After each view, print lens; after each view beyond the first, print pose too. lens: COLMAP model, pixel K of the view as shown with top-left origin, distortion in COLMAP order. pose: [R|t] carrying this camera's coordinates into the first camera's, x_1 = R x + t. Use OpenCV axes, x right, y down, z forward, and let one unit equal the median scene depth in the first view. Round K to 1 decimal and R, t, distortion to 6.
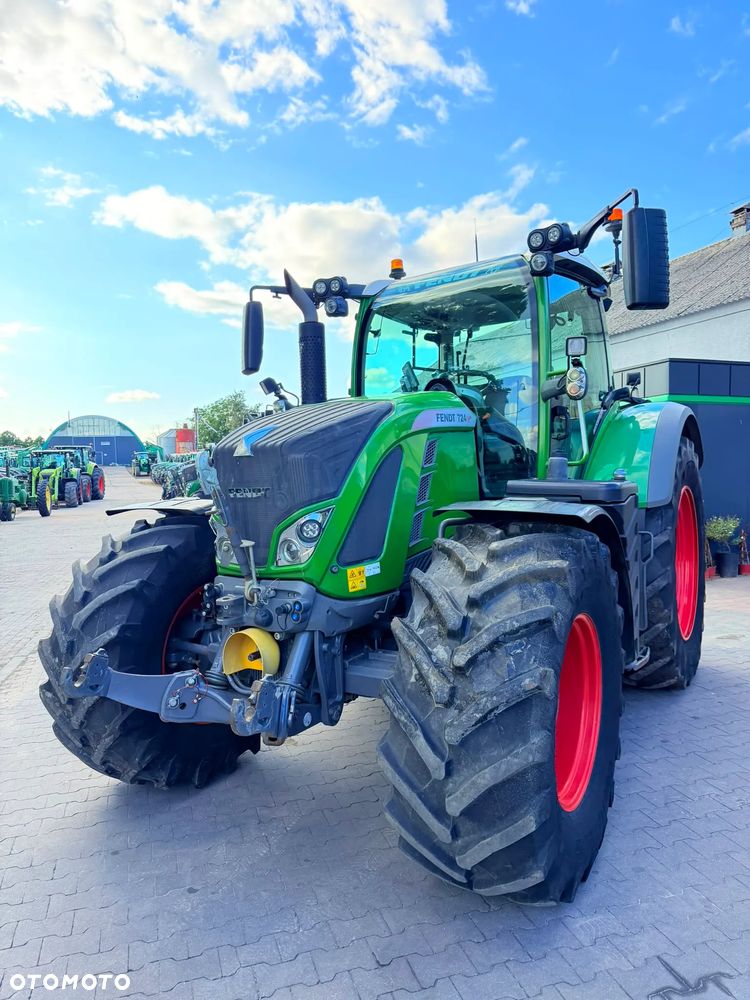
lens RADIAL K [[710.6, 0, 374.2], [0, 710.6, 498.4], [0, 0, 1]] dist [0.047663, -0.055032]
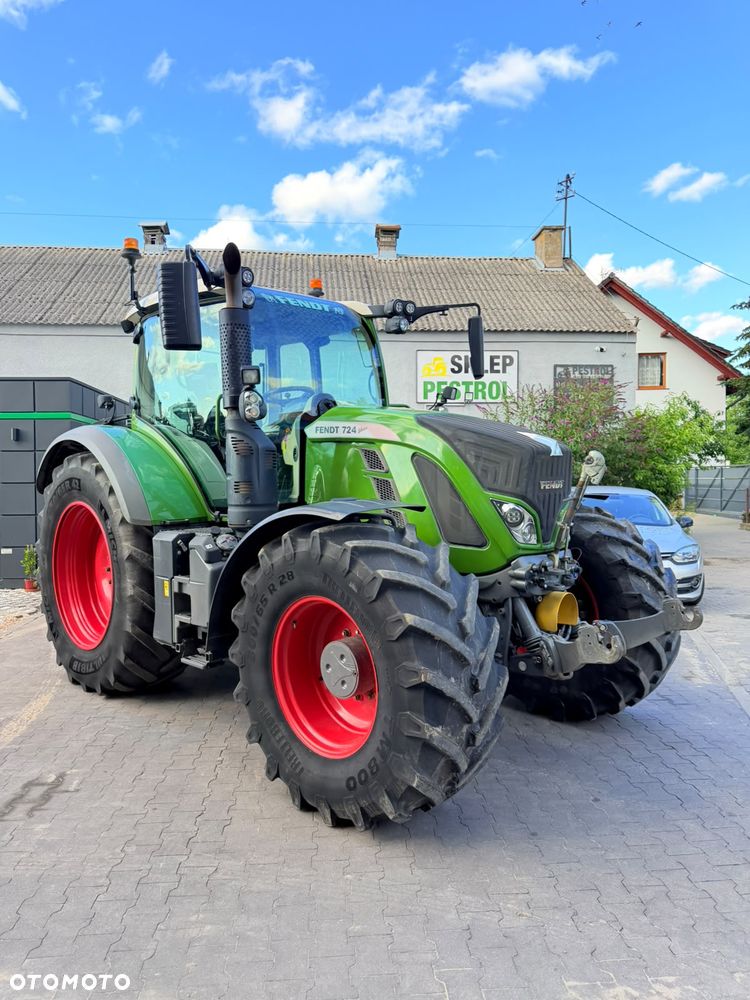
lens RADIAL K [[711.5, 0, 368.5], [0, 711.5, 505.7], [0, 0, 1]] dist [0.057763, -0.071409]
pose [[0.232839, -0.016613, 0.972373, -1.118858], [0.050722, 0.998701, 0.004917, 0.005172], [-0.971192, 0.048176, 0.233379, 0.768293]]
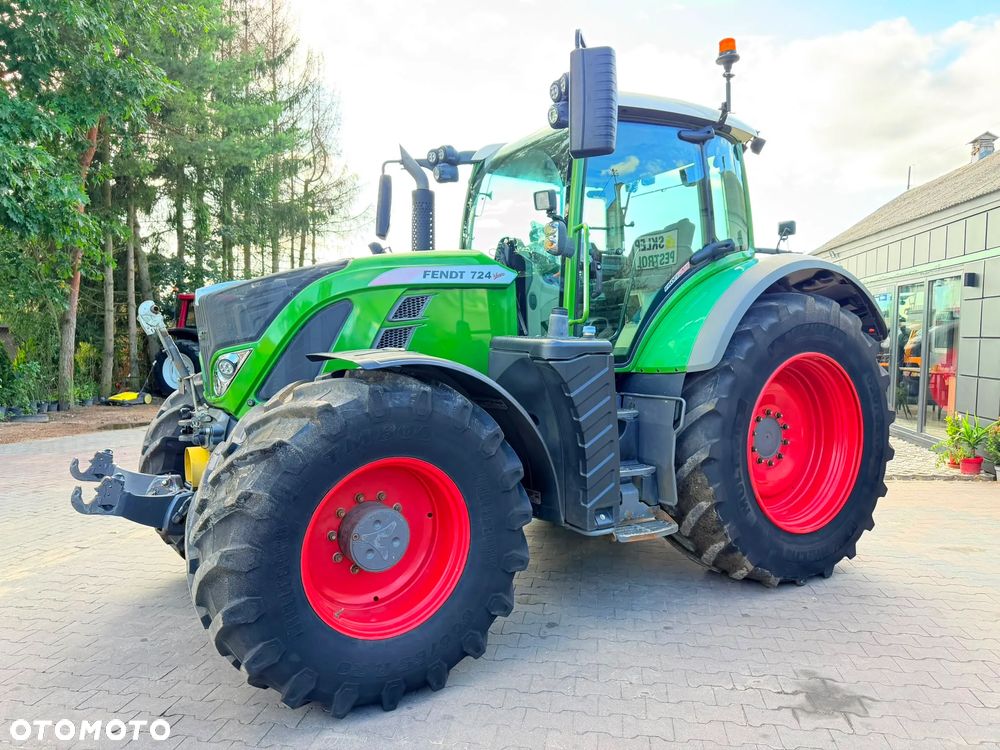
lens RADIAL K [[711.5, 0, 496.8], [0, 711.5, 370.2], [0, 0, 1]] dist [0.057763, -0.071409]
pose [[0.890674, 0.046863, -0.452221, 0.625491], [-0.042777, 0.998899, 0.019263, 0.004071], [0.452626, 0.002188, 0.891698, 0.090334]]
